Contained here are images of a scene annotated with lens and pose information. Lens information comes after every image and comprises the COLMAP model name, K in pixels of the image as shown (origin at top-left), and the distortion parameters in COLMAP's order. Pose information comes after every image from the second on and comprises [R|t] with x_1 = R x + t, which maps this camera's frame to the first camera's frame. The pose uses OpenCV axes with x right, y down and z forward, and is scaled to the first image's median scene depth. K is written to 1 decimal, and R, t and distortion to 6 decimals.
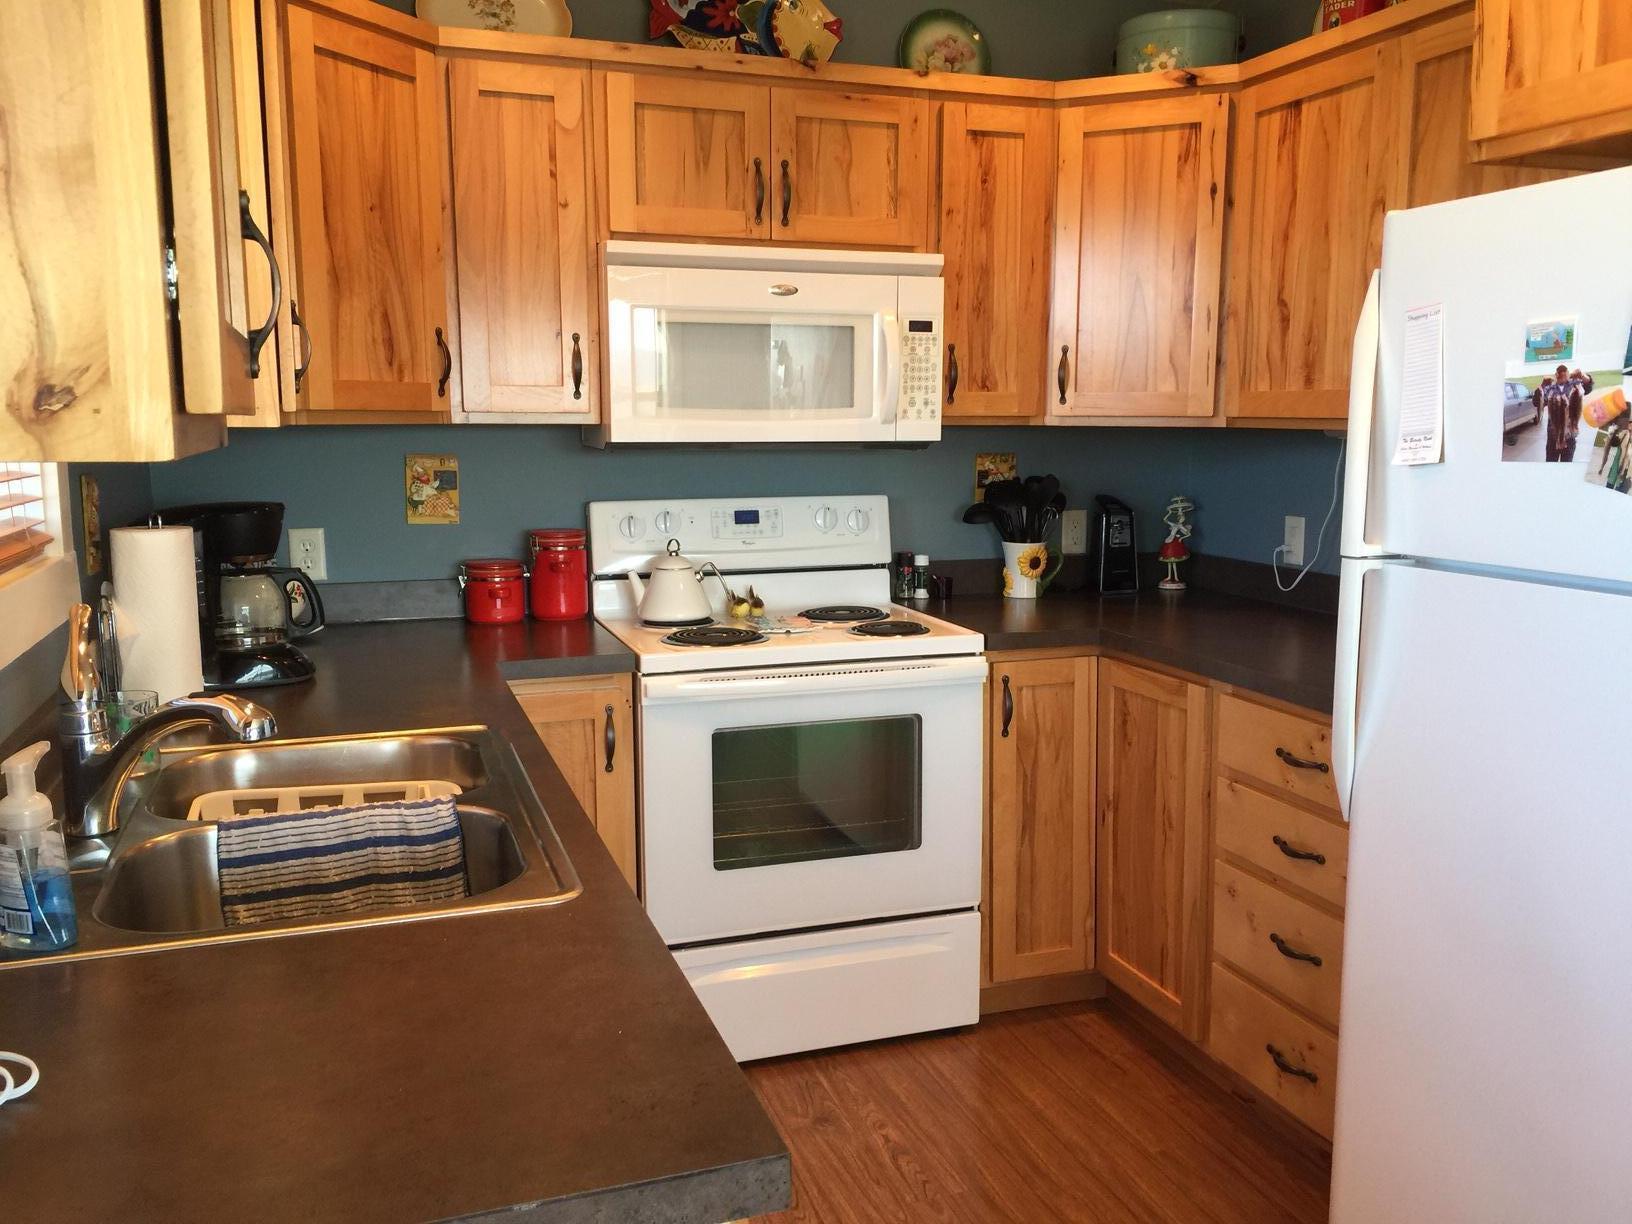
lens RADIAL K [[1384.3, 0, 836.9], [0, 1384.3, 611.7], [0, 0, 1]] dist [0.091298, -0.127884]
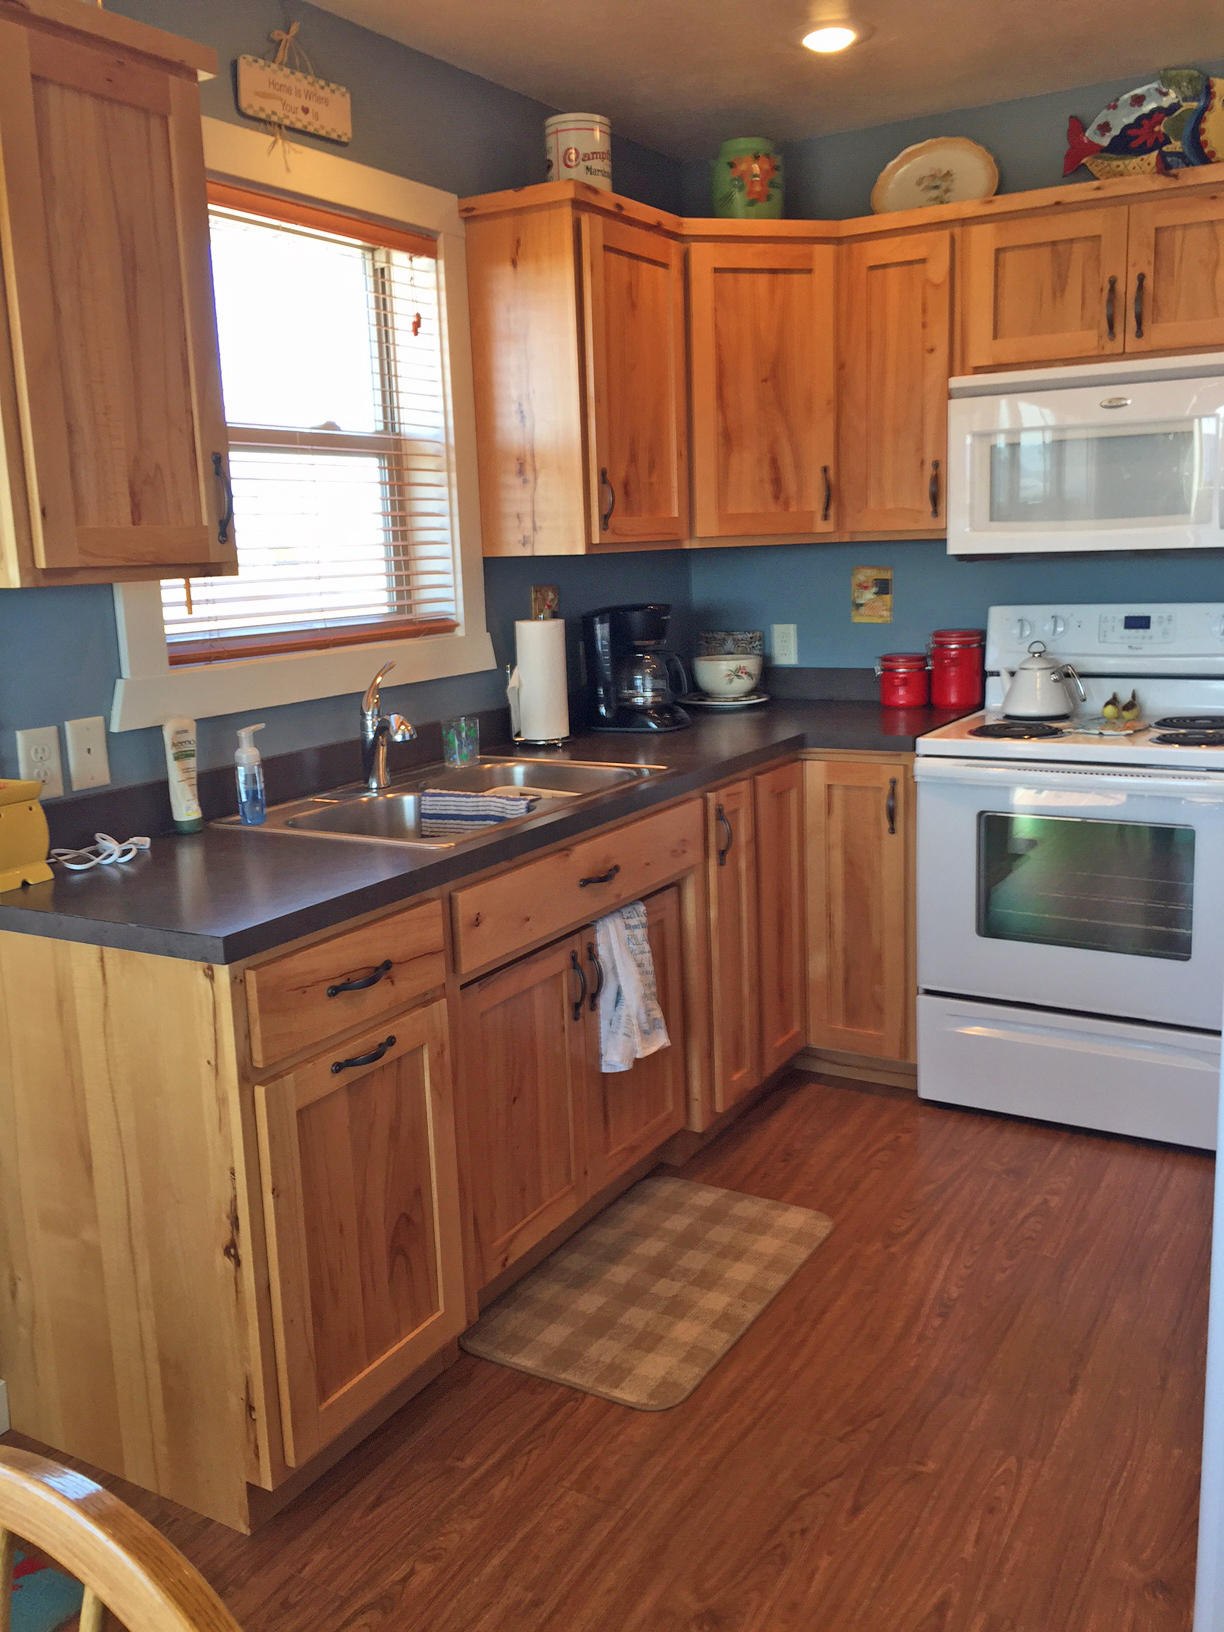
lens RADIAL K [[1387.7, 0, 612.0], [0, 1387.7, 816.0], [0, 0, 1]] dist [-0.001622, -0.043007]
pose [[0.633726, 0.128790, -0.762761, 0.542609], [-0.068344, 0.991509, 0.110632, -0.014535], [0.770532, -0.017980, 0.637147, 0.048524]]
